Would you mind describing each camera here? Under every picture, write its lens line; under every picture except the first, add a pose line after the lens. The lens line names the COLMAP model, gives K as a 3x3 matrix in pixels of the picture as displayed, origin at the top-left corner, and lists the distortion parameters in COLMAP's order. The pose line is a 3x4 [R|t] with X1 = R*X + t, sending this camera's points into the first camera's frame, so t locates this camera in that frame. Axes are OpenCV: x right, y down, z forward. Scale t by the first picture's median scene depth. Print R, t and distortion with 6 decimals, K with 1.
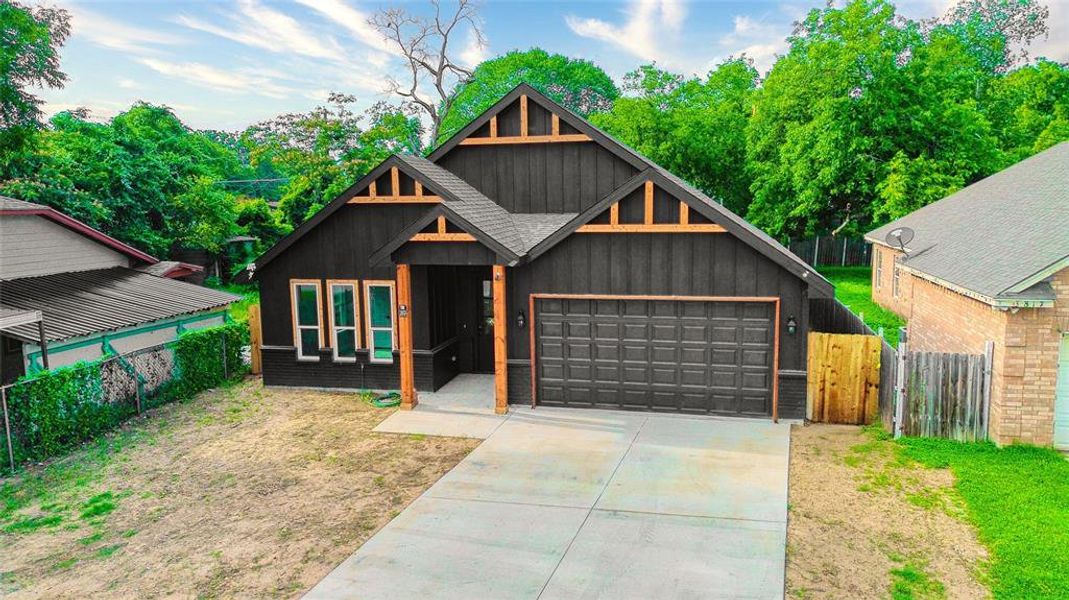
lens RADIAL K [[754.1, 0, 538.6], [0, 754.1, 294.5], [0, 0, 1]] dist [0.055734, -0.041411]
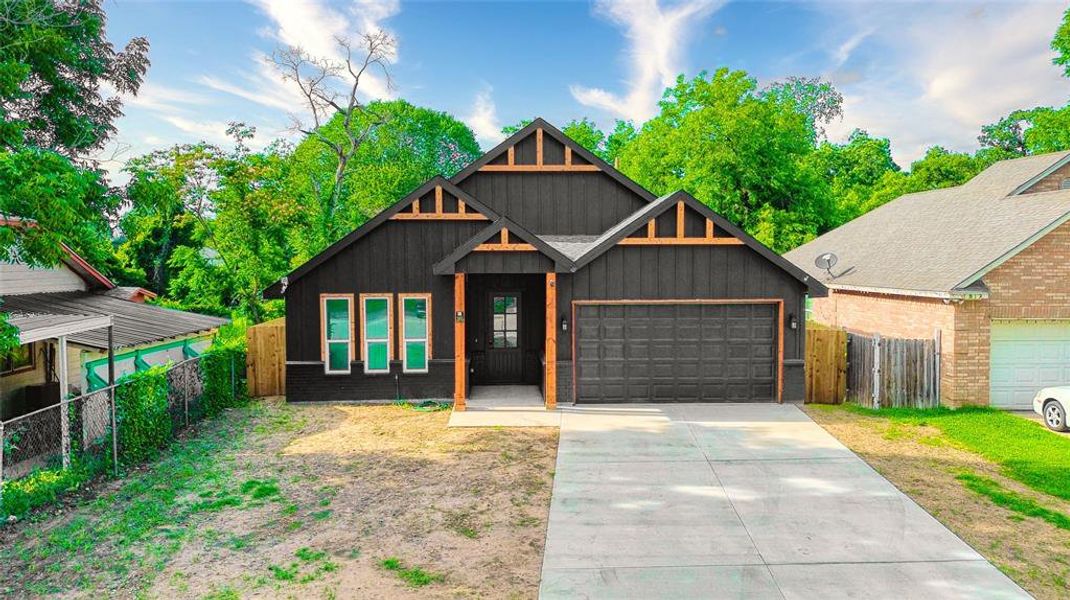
lens RADIAL K [[780.8, 0, 541.5], [0, 780.8, 297.5], [0, 0, 1]] dist [0.058974, -0.005465]
pose [[0.962654, -0.003486, 0.270712, -0.369372], [0.025780, 0.996554, -0.078841, 0.084714], [-0.269504, 0.082875, 0.959427, -0.097583]]
